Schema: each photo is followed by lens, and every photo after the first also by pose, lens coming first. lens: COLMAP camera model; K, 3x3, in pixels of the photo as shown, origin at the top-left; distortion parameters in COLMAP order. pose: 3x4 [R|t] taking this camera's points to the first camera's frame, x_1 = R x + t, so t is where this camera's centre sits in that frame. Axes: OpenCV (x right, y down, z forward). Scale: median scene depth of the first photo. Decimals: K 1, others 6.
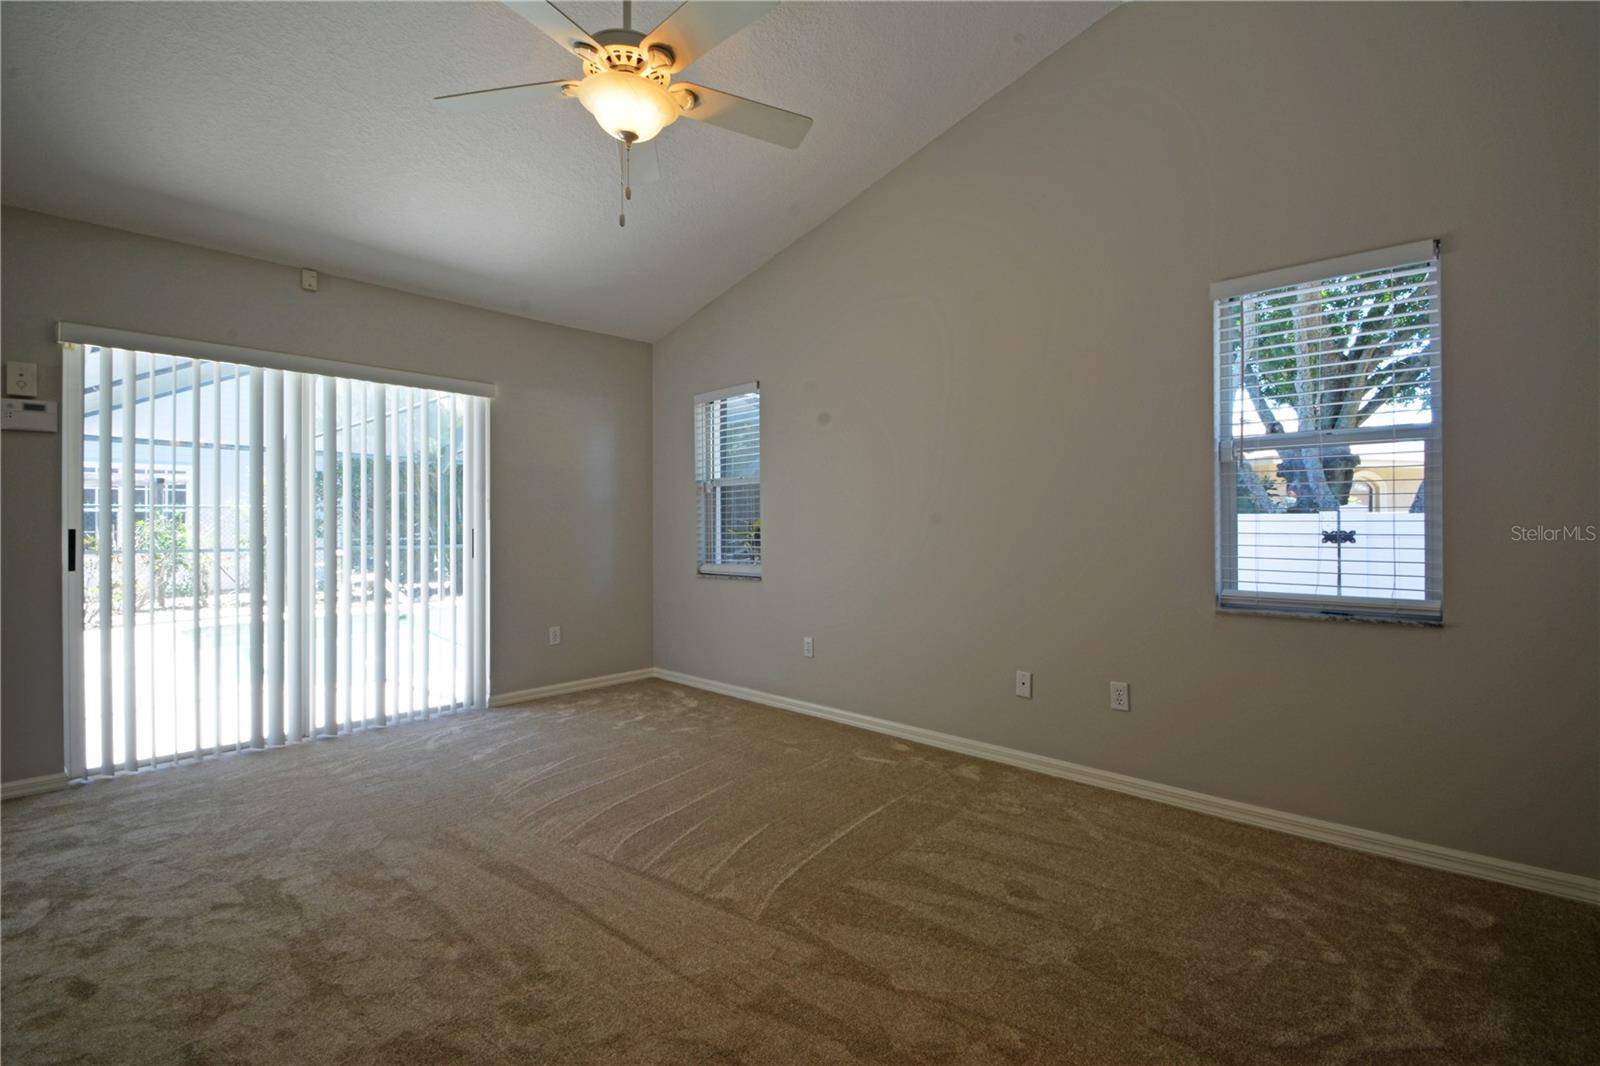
lens RADIAL K [[702.2, 0, 789.9], [0, 702.2, 529.2], [0, 0, 1]] dist [0.008075, -0.013188]
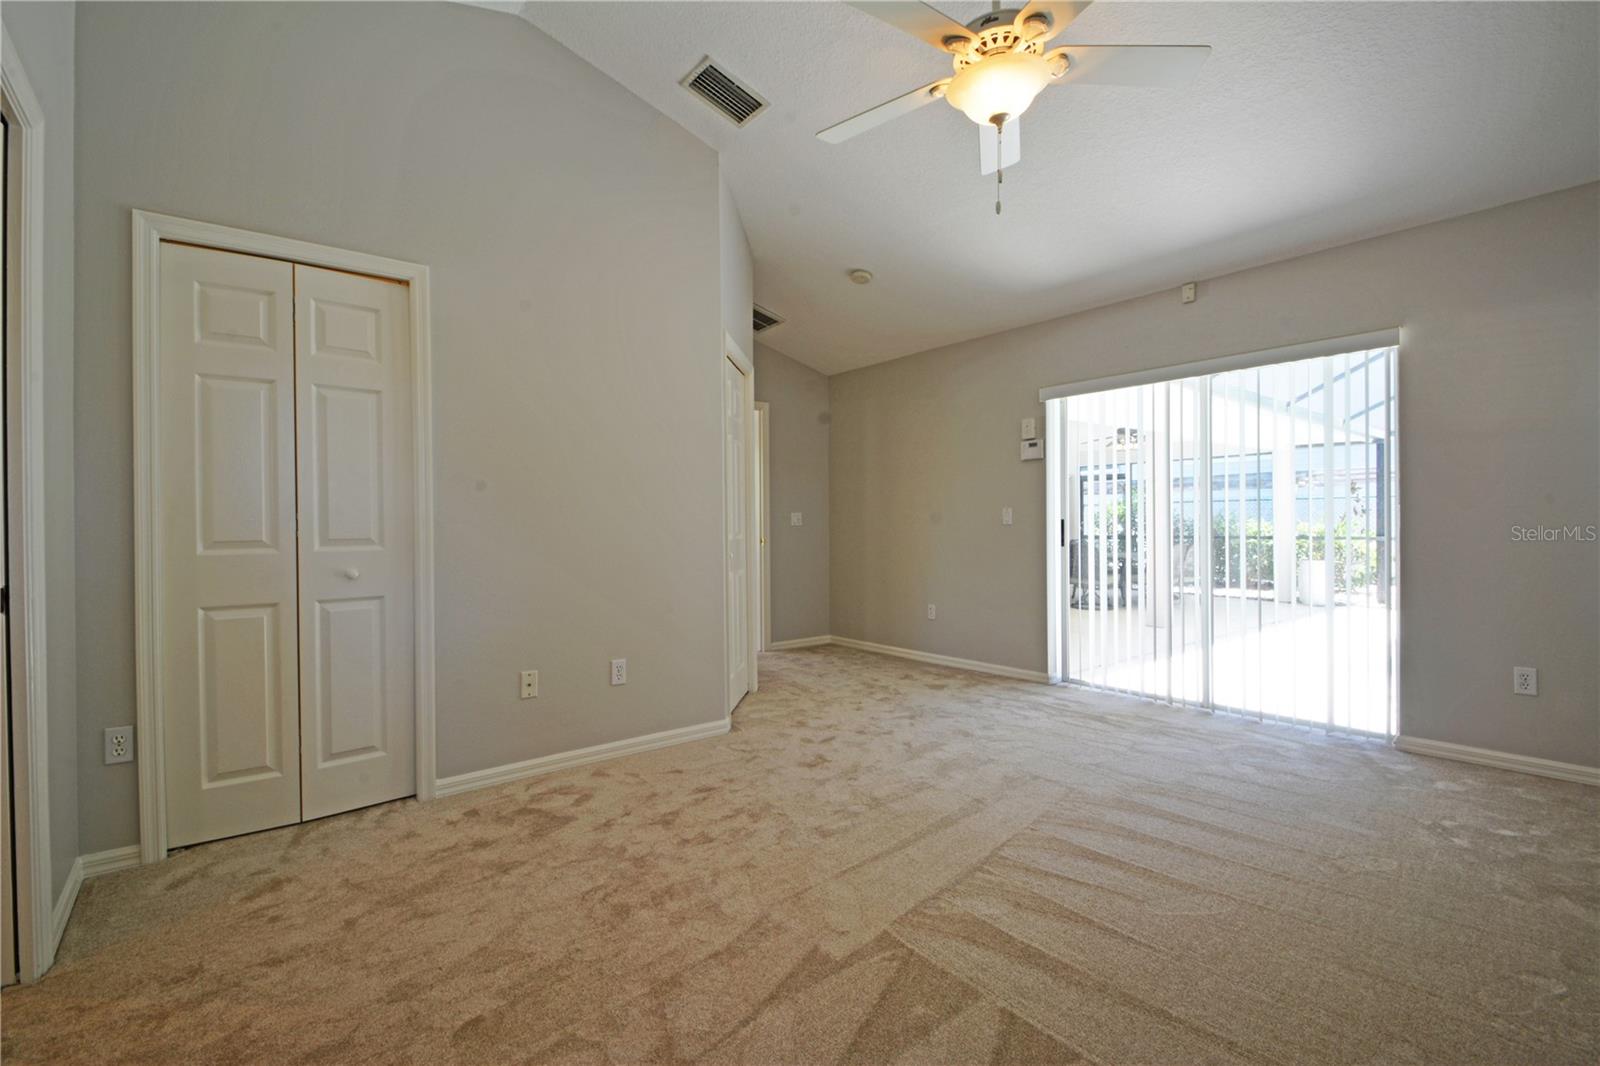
lens RADIAL K [[702.2, 0, 790.9], [0, 702.2, 530.5], [0, 0, 1]] dist [0.008075, -0.013188]
pose [[-0.131894, 0.017487, -0.991110, 0.746746], [0.008895, 0.999825, 0.016457, -0.008002], [0.991224, -0.006645, -0.132026, 0.783604]]
